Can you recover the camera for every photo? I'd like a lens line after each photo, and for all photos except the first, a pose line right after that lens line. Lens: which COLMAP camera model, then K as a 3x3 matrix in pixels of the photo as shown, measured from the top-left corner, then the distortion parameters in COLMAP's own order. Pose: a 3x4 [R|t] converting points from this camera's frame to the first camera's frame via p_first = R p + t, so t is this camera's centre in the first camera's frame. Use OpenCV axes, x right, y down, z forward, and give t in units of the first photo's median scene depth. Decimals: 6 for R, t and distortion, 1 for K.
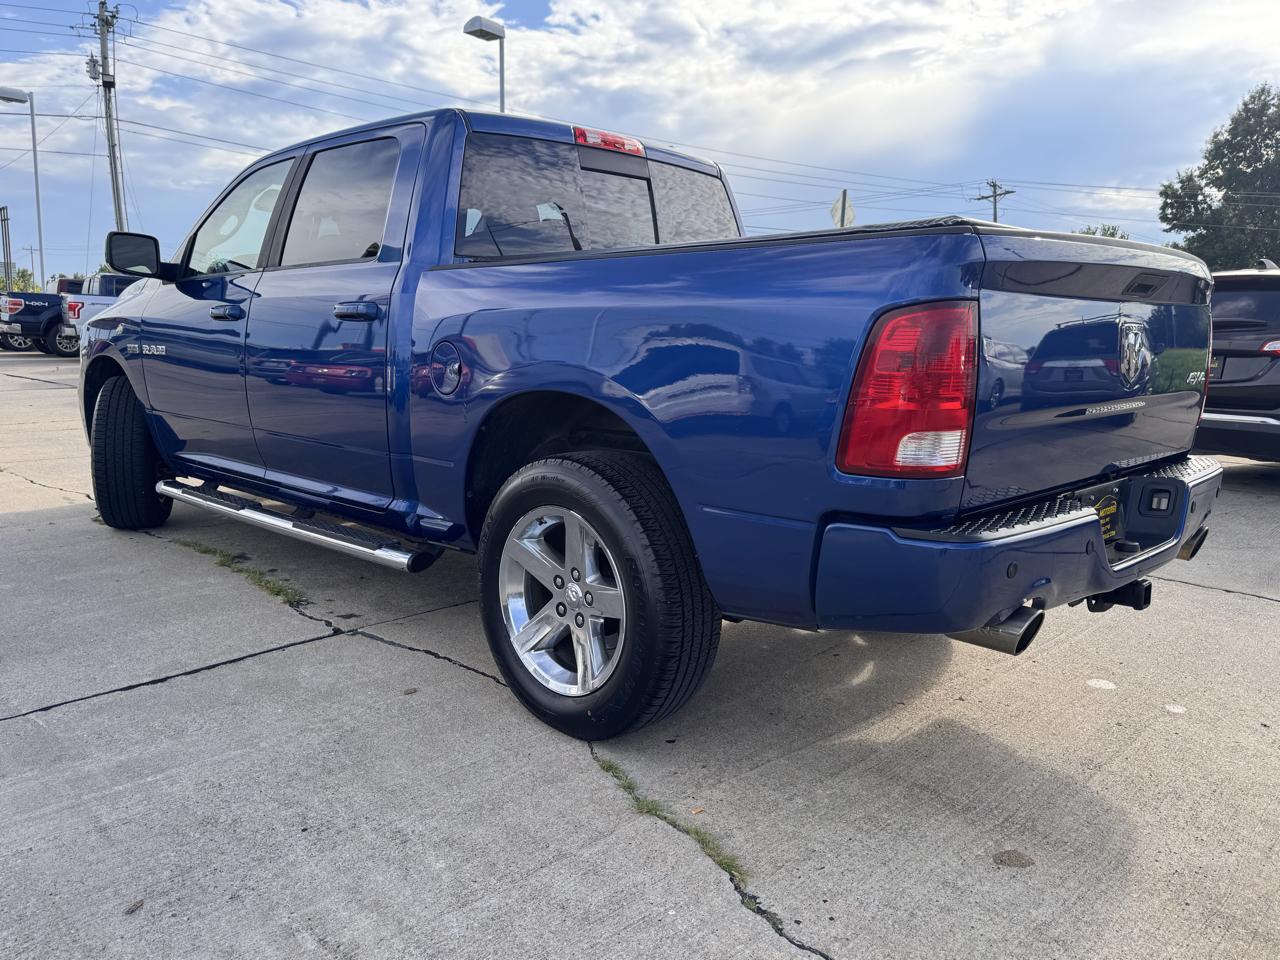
lens RADIAL K [[964.1, 0, 697.8], [0, 964.1, 478.5], [0, 0, 1]] dist [0.010263, -0.014139]
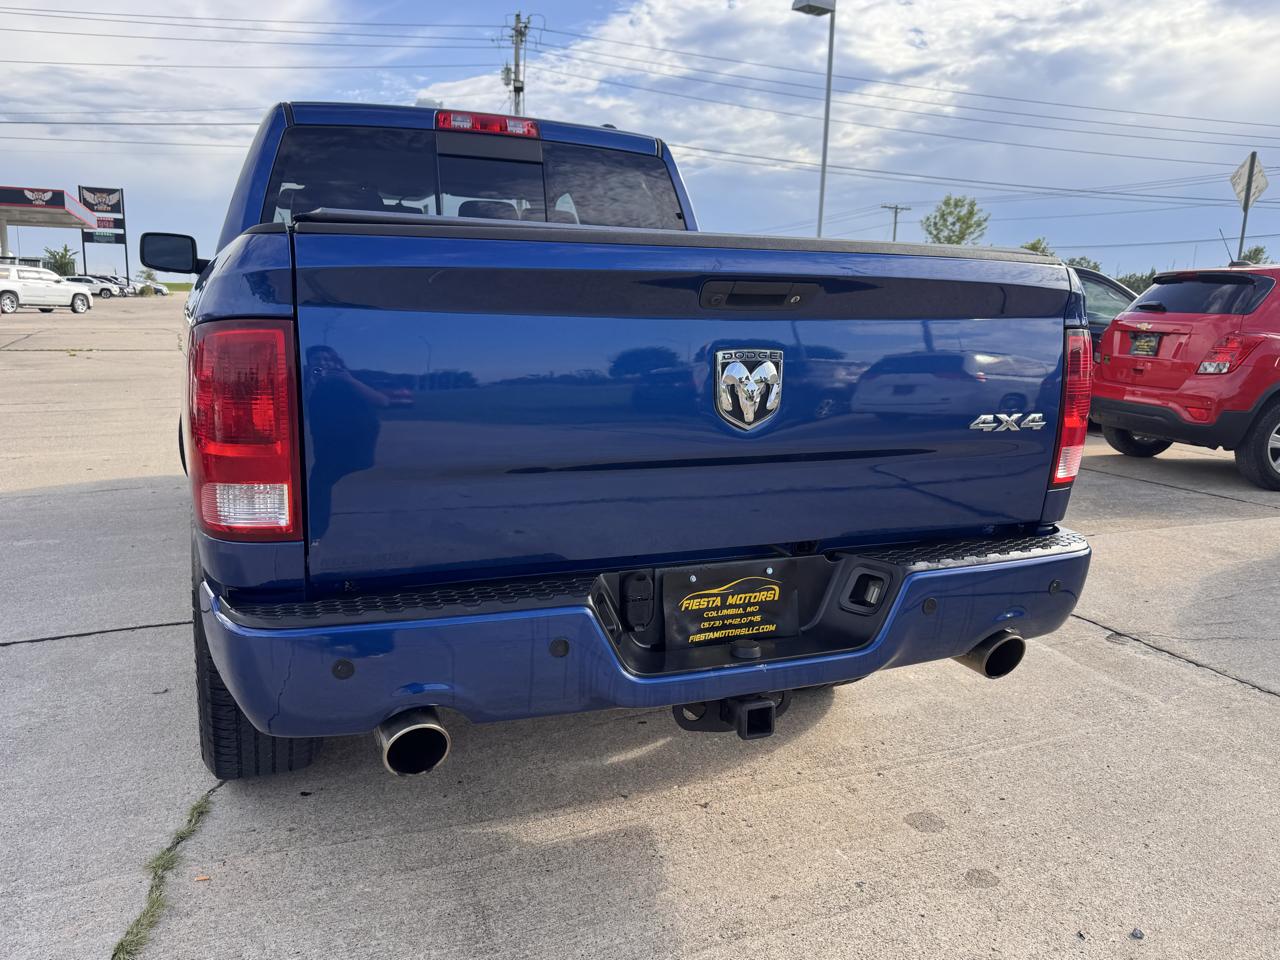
lens RADIAL K [[989.2, 0, 694.4], [0, 989.2, 478.0], [0, 0, 1]] dist [0.057408, -0.077605]
pose [[0.920946, 0.075590, -0.382289, 0.602825], [-0.071488, 0.997129, 0.024946, -0.066346], [0.383077, 0.004355, 0.923706, 0.254639]]
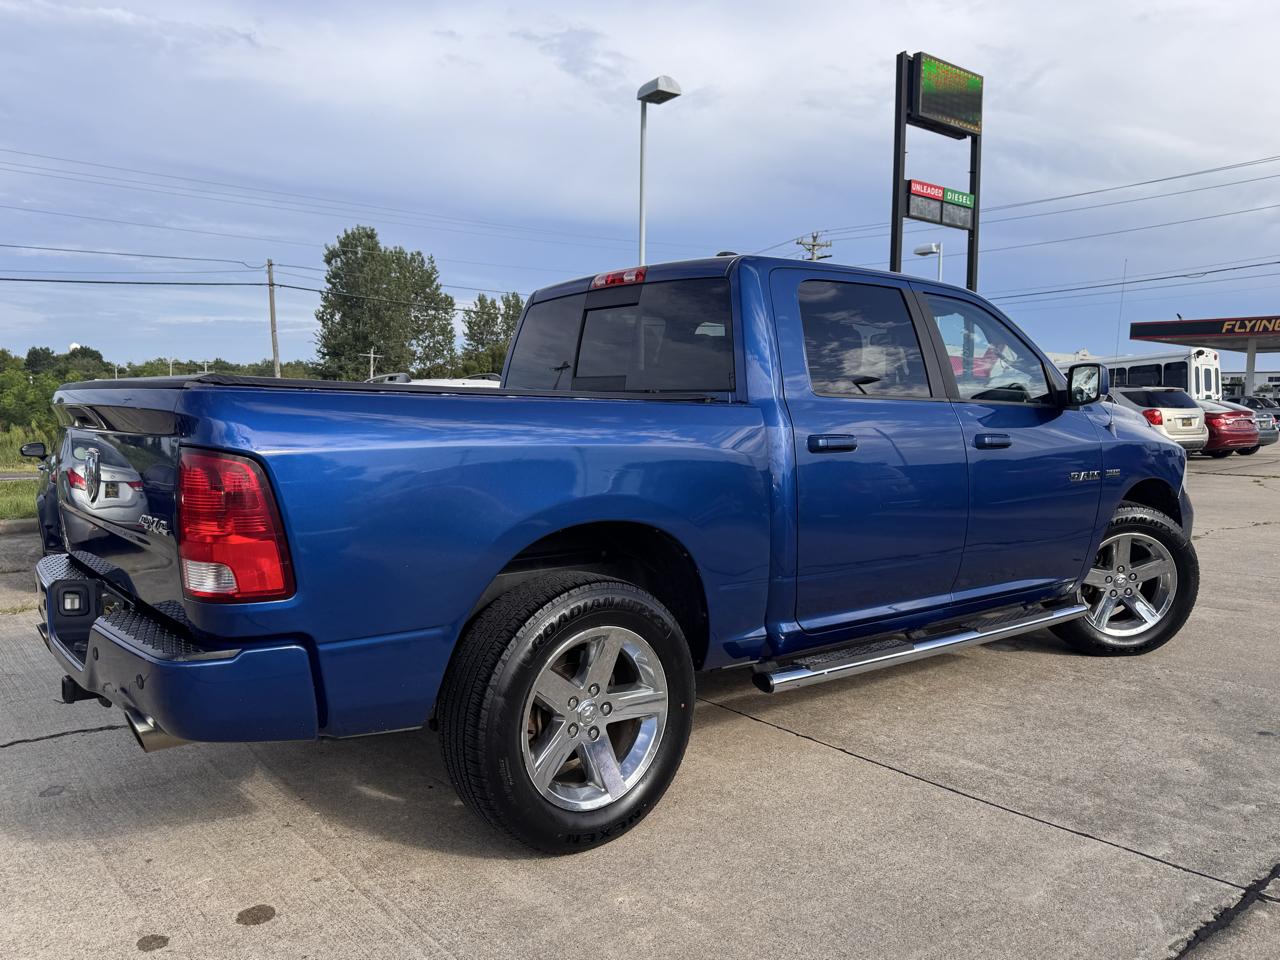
lens RADIAL K [[1036.5, 0, 656.2], [0, 1036.5, 477.7], [0, 0, 1]] dist [0.038720, -0.062175]
pose [[-0.123665, 0.062793, -0.990335, 1.354605], [-0.171877, 0.981556, 0.083699, -0.293924], [0.977326, 0.180566, -0.110592, 1.528697]]
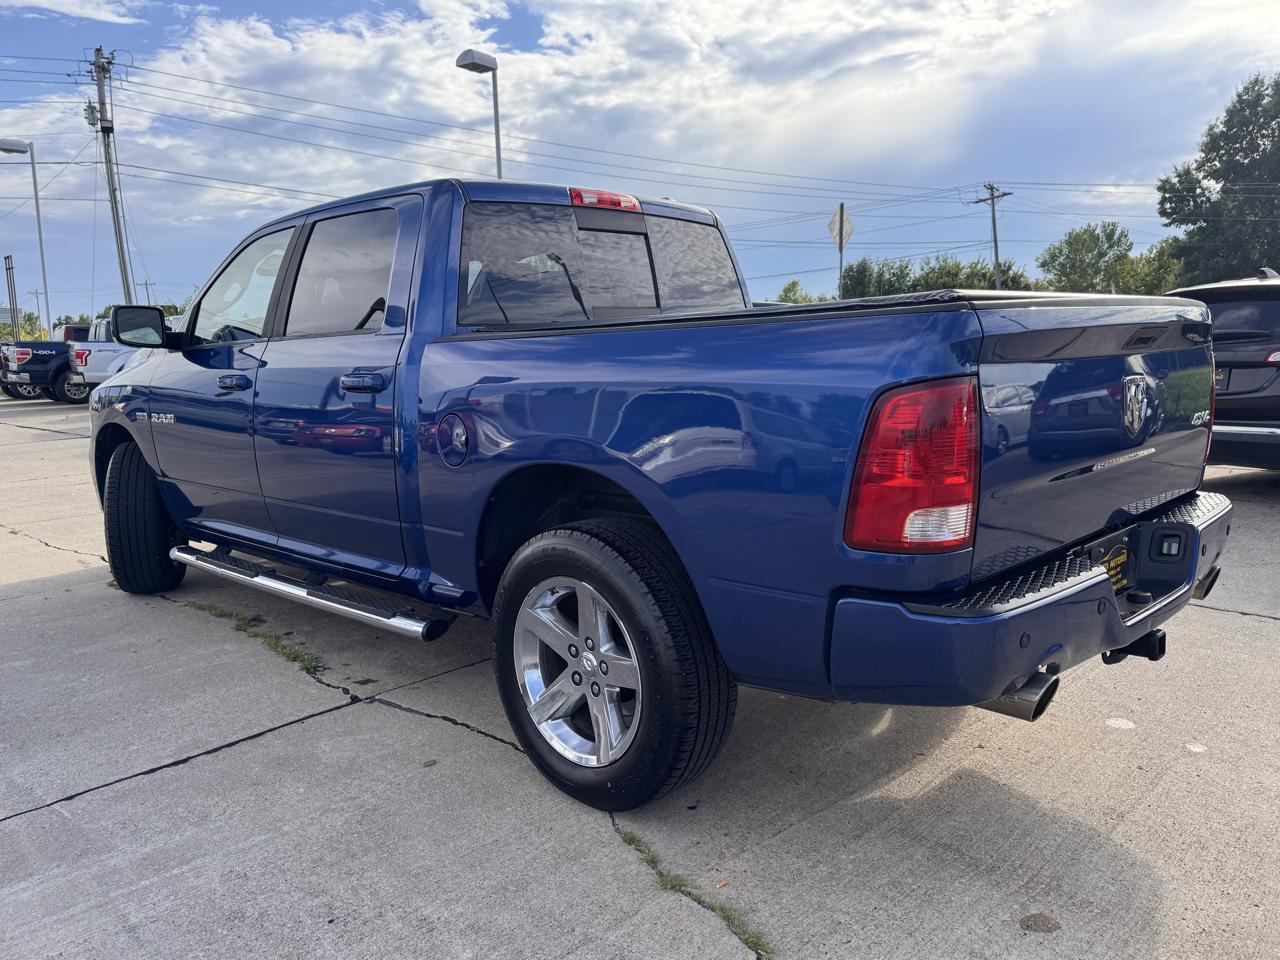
lens RADIAL K [[969.8, 0, 702.1], [0, 969.8, 475.8], [0, 0, 1]] dist [-0.007222, 0.003912]
pose [[0.999134, -0.041188, -0.005826, 0.002316], [0.041084, 0.999012, -0.016957, -0.049712], [0.006519, 0.016703, 0.999839, -0.008075]]
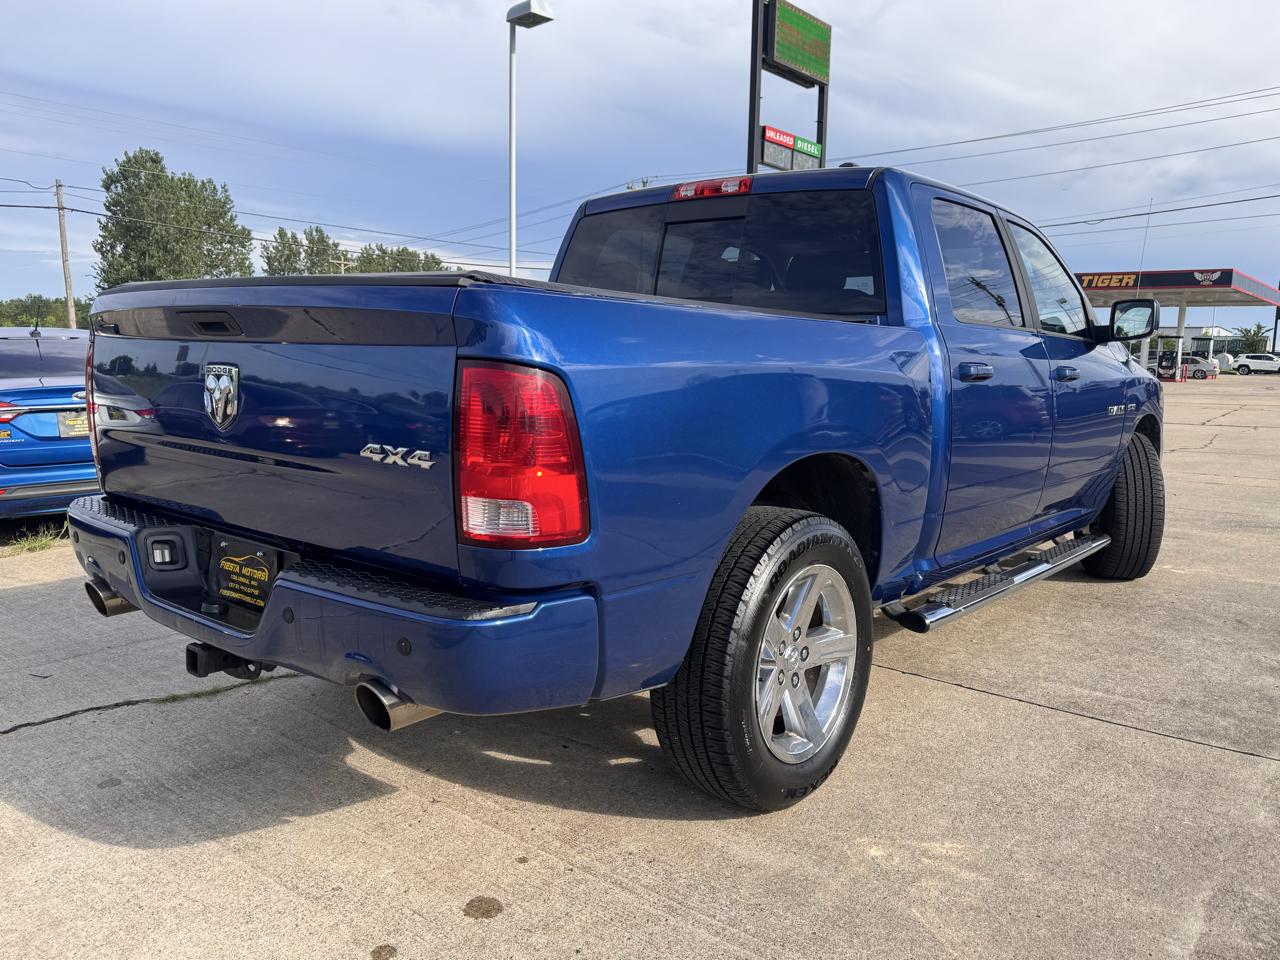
lens RADIAL K [[1026.6, 0, 658.2], [0, 1026.6, 491.5], [0, 0, 1]] dist [0.010726, -0.007076]
pose [[0.071844, 0.126601, -0.989349, 1.249936], [-0.182711, 0.976798, 0.111727, -0.194341], [0.980538, 0.172738, 0.093308, 1.143543]]
